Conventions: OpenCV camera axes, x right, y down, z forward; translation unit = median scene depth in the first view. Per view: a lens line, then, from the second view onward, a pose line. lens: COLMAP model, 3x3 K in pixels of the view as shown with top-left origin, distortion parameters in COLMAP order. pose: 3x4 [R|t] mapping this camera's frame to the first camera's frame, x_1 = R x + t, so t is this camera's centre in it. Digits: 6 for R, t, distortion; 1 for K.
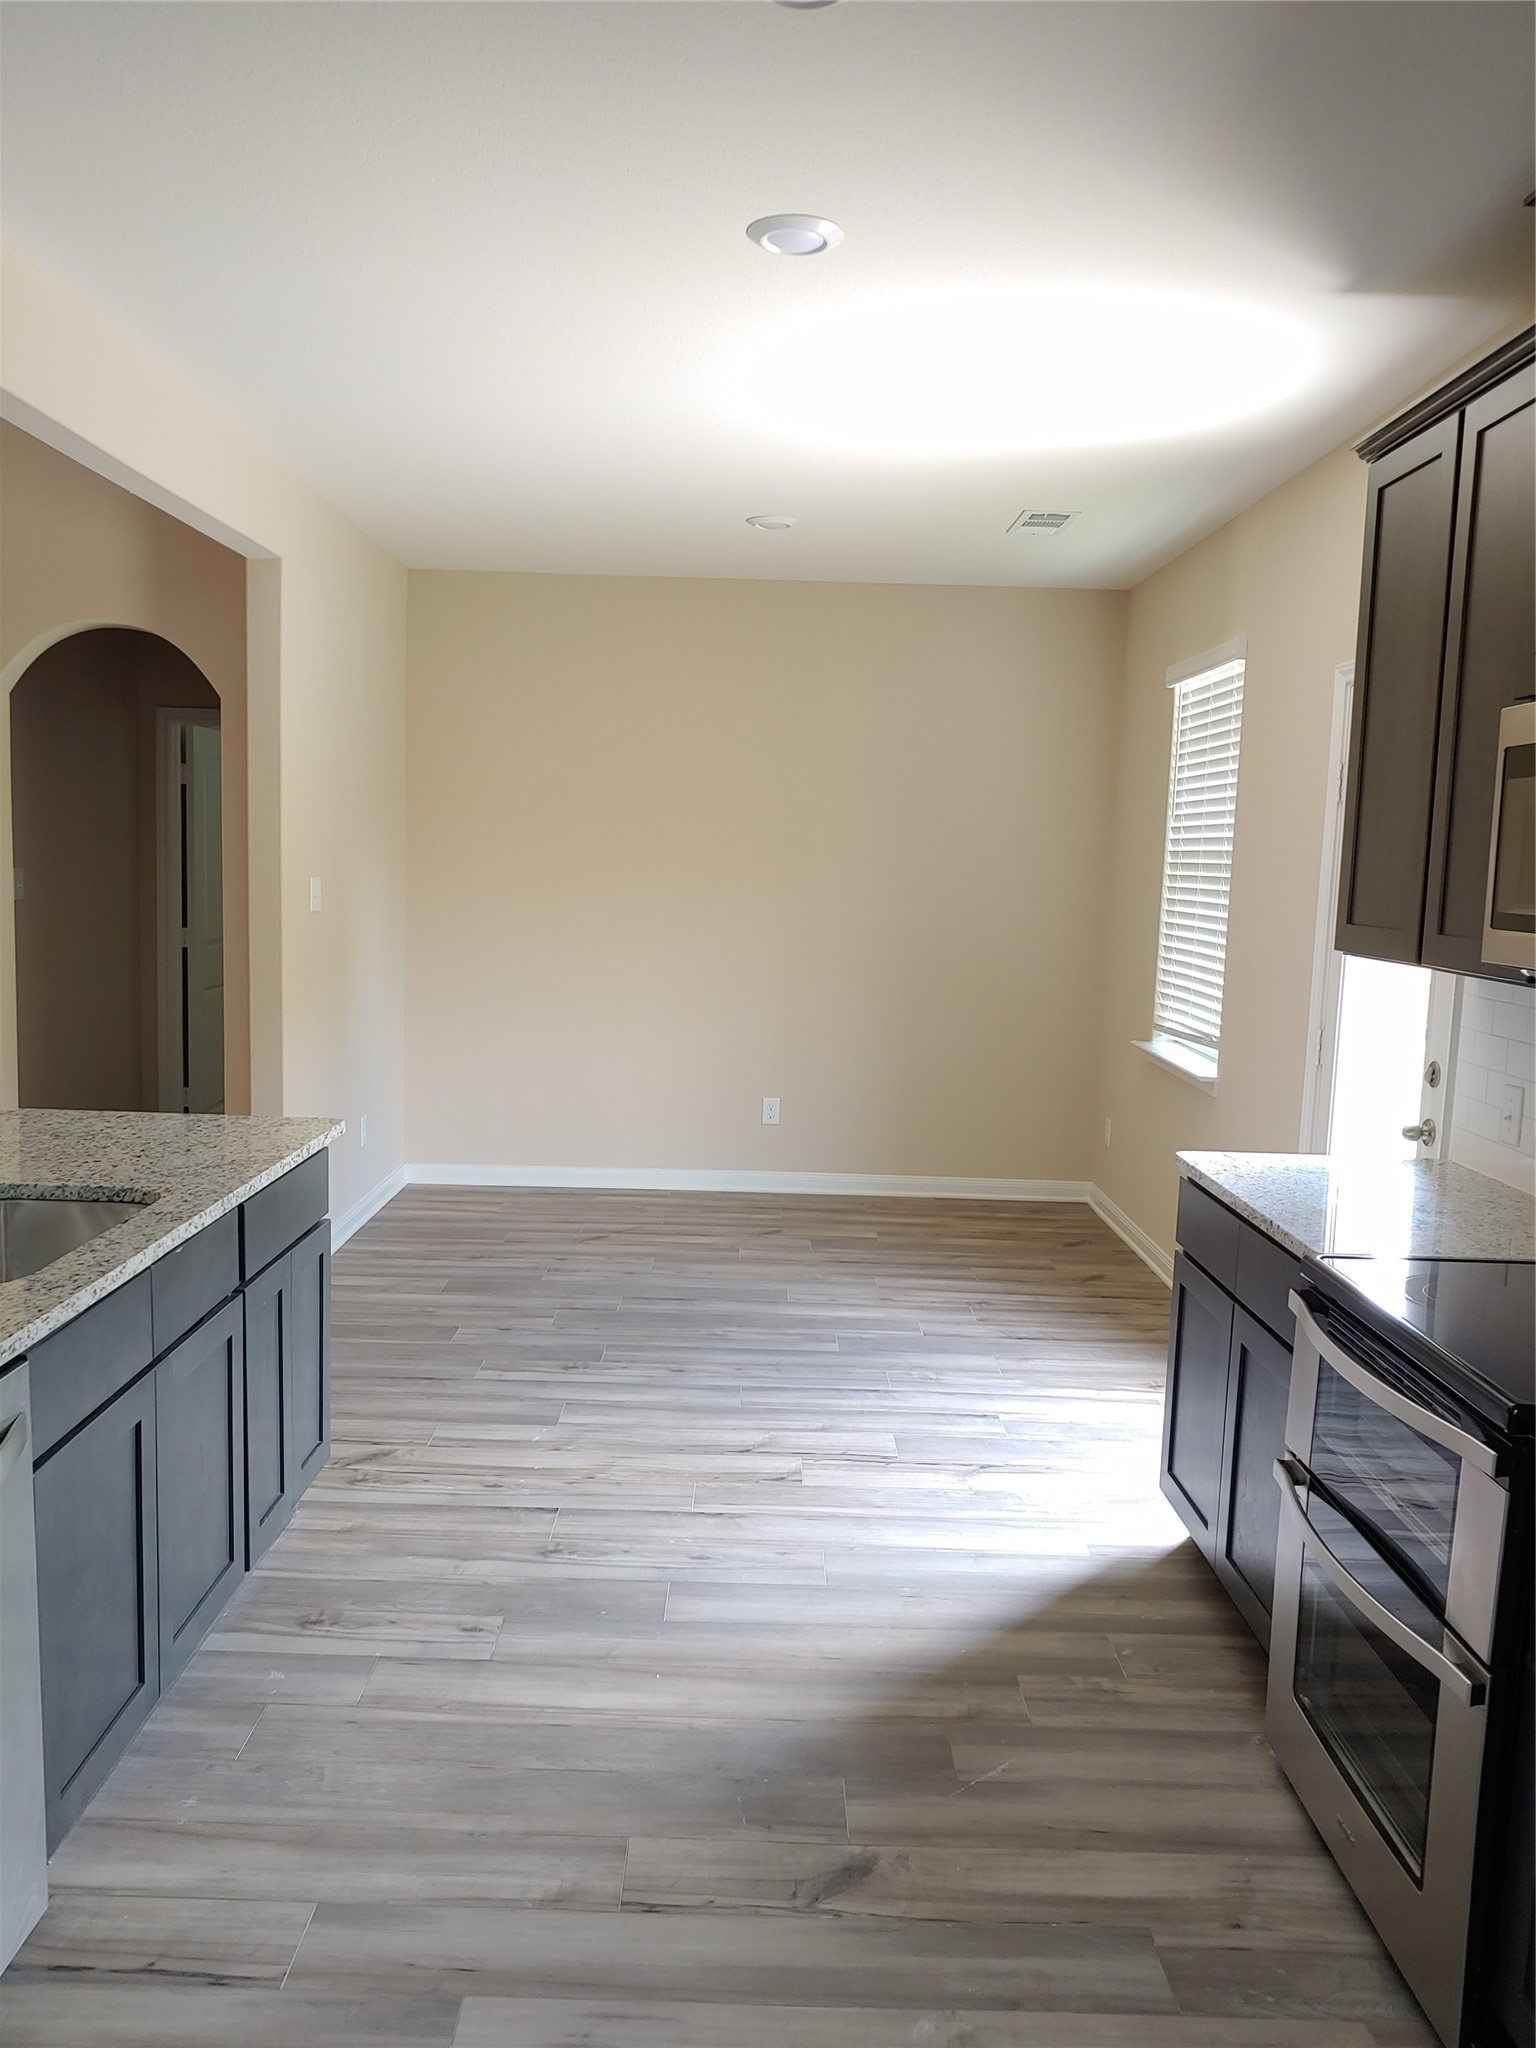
lens RADIAL K [[1619.3, 0, 768.0], [0, 1619.3, 1024.0], [0, 0, 1]] dist [-0.000682, -0.002386]
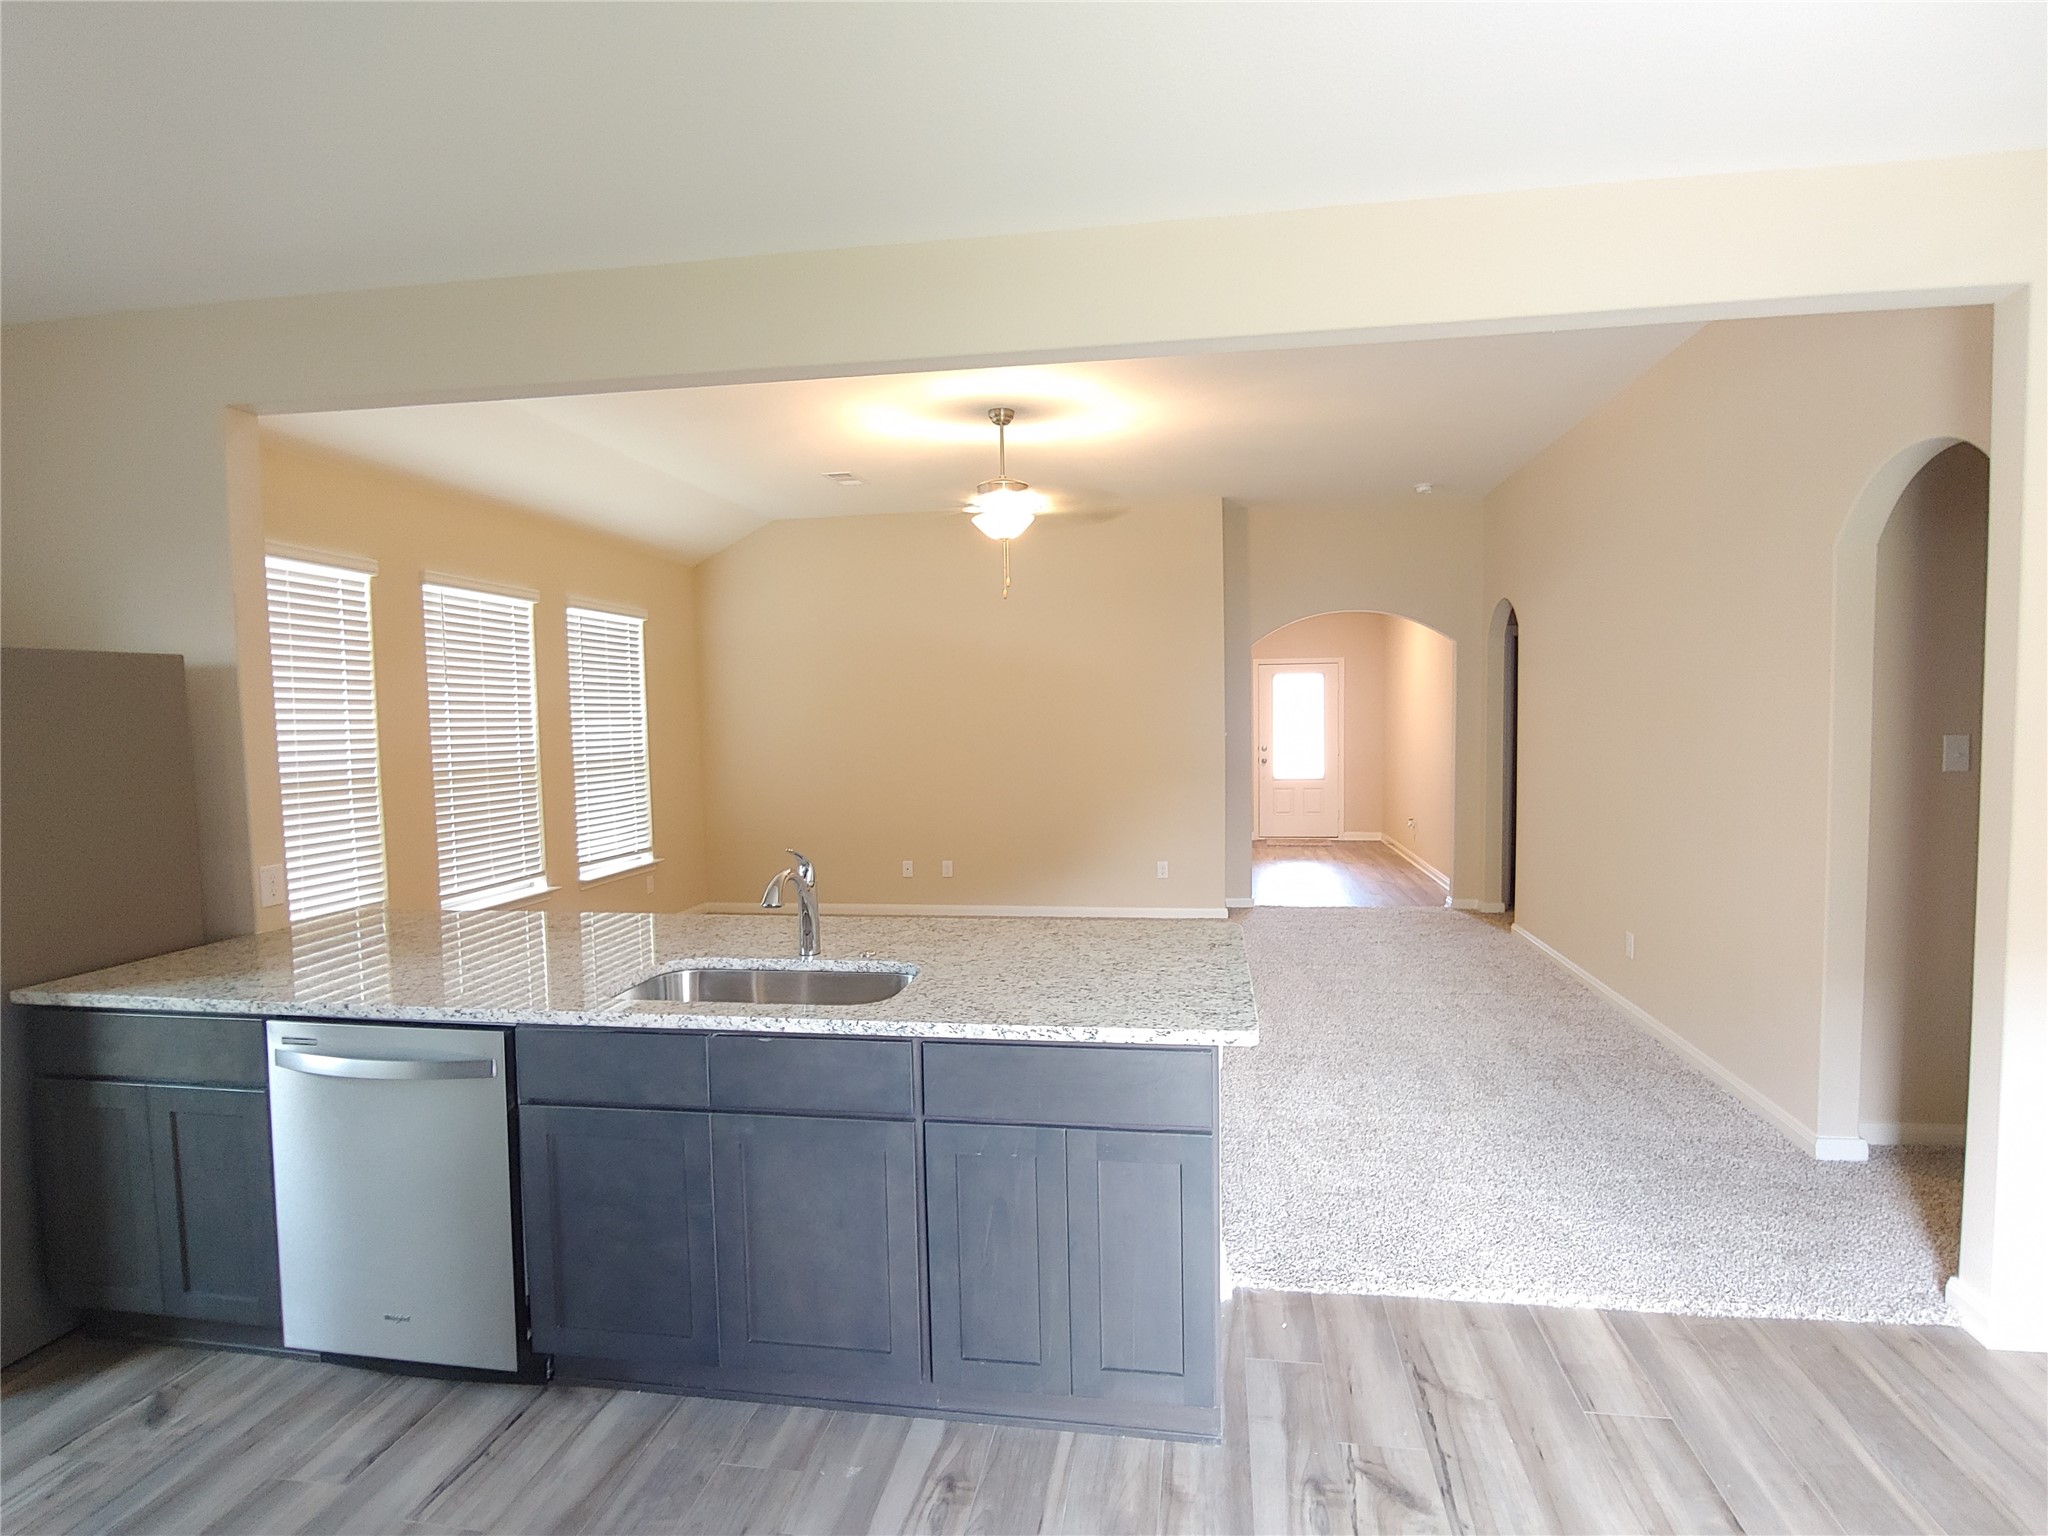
lens RADIAL K [[1061.4, 0, 1024.0], [0, 1061.4, 768.0], [0, 0, 1]] dist [-0.017234, 0.000162]
pose [[-0.163905, 0.021936, -0.986232, 0.277484], [-0.091332, 0.995121, 0.037312, -0.080105], [0.982239, 0.096190, -0.161102, 0.897675]]
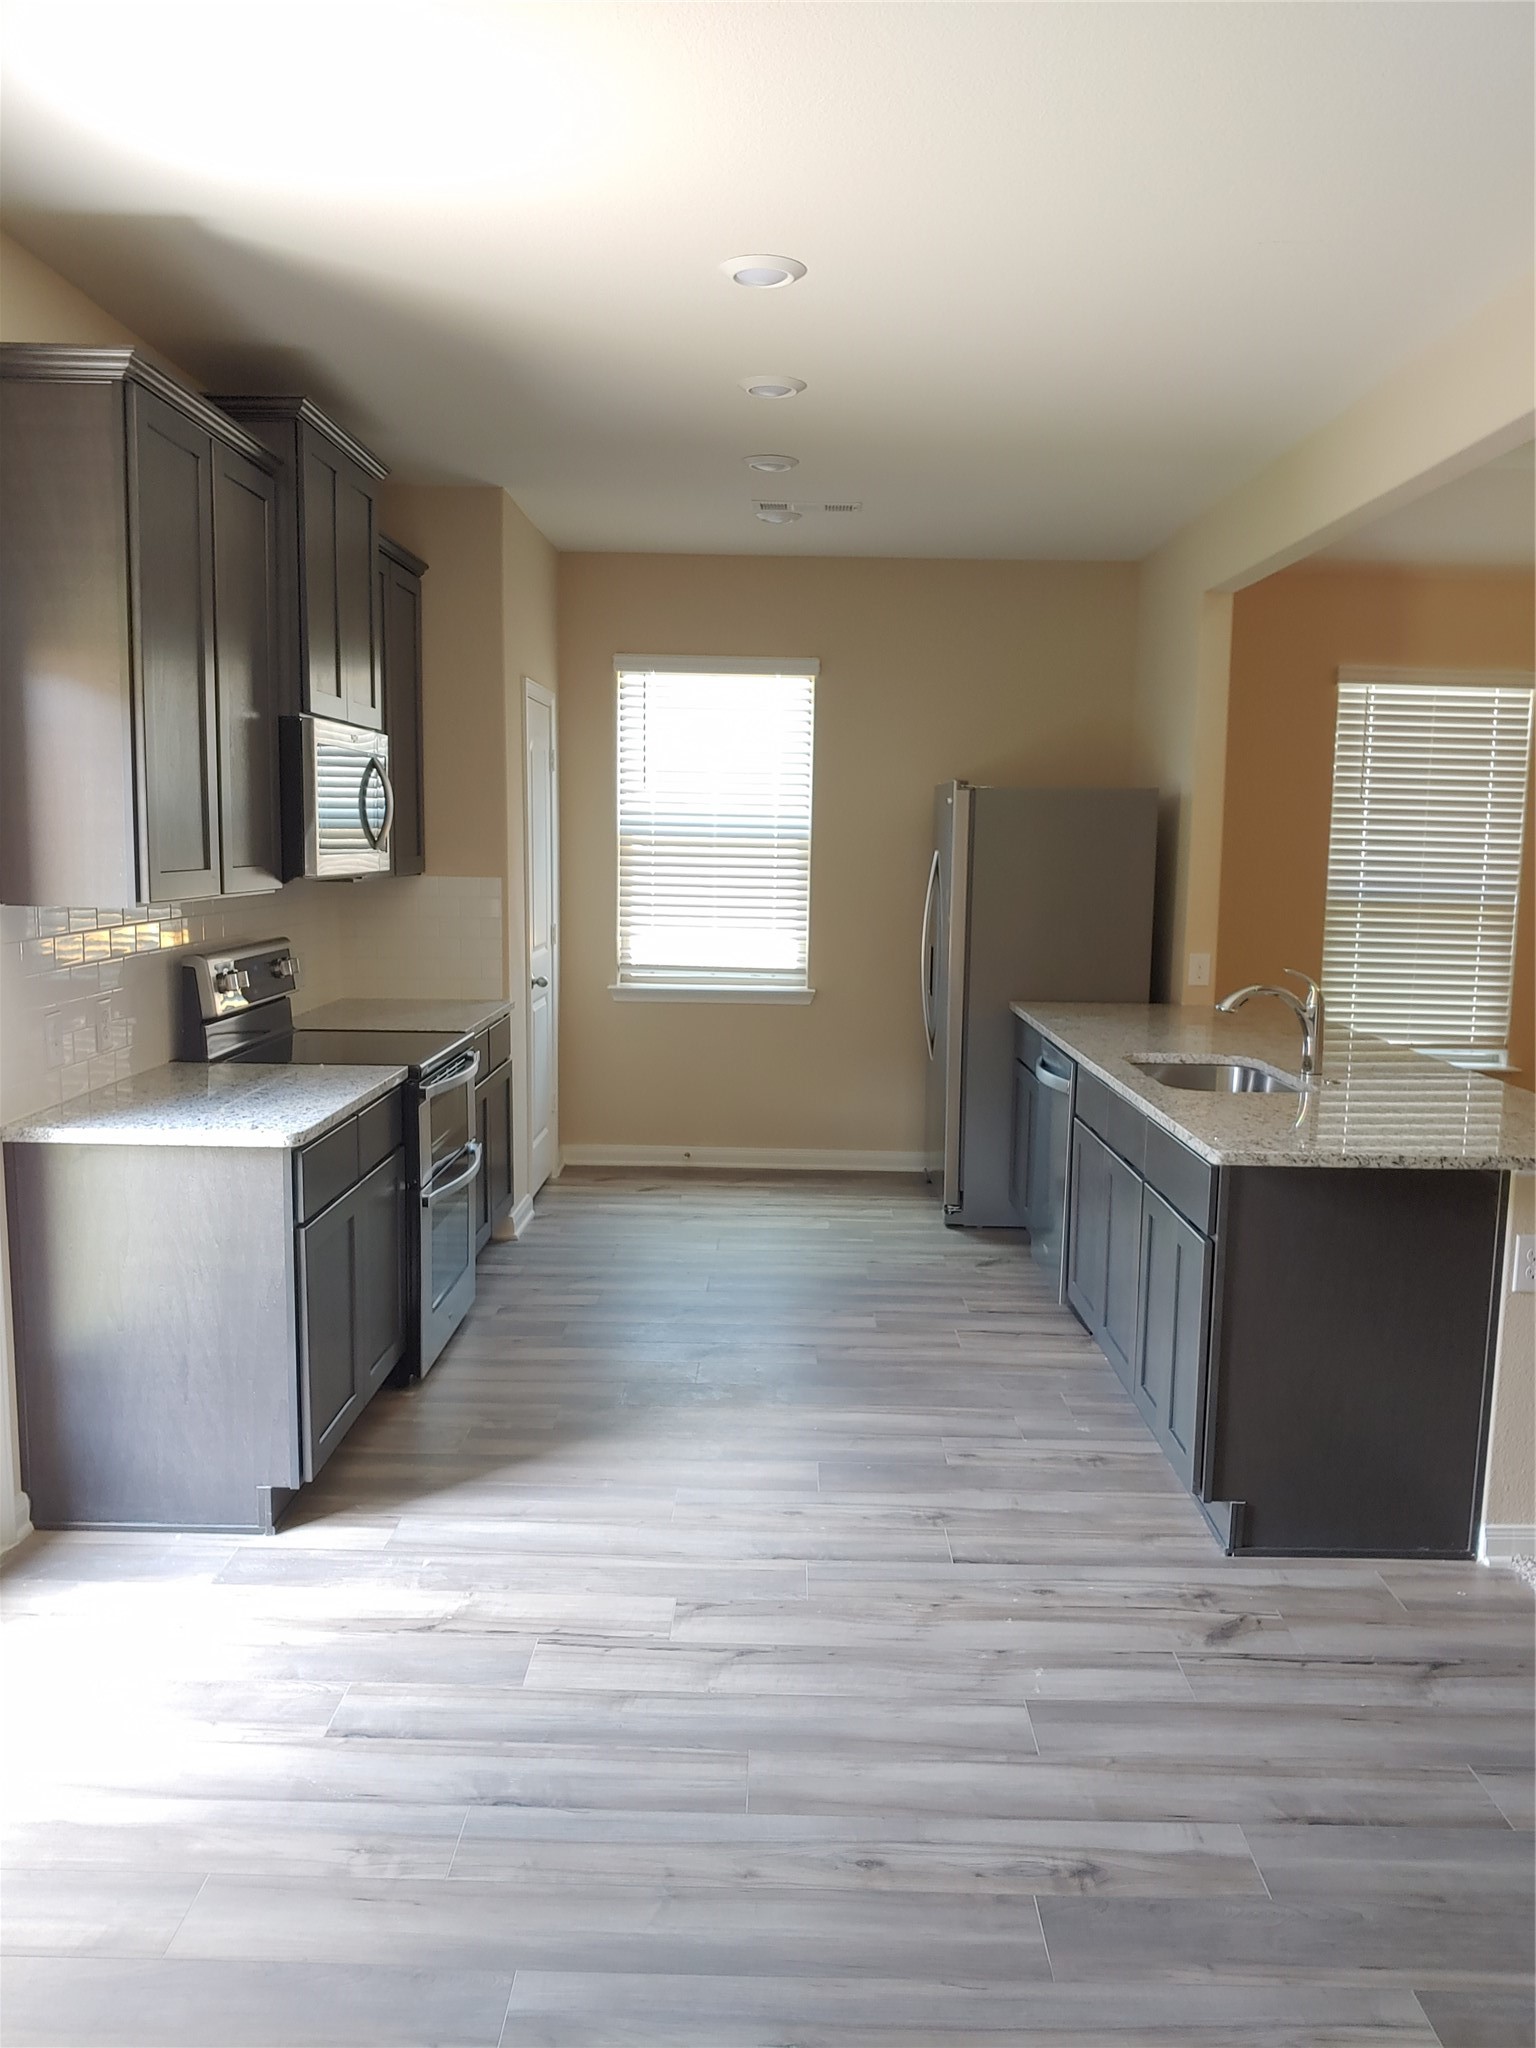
lens RADIAL K [[1570.5, 0, 763.3], [0, 1570.5, 1032.2], [0, 0, 1]] dist [0.002173, -0.009529]
pose [[-0.998459, -0.053662, 0.014170, -0.018611], [-0.048975, 0.971973, 0.229933, -0.180416], [-0.026111, 0.228884, -0.973103, 1.720770]]
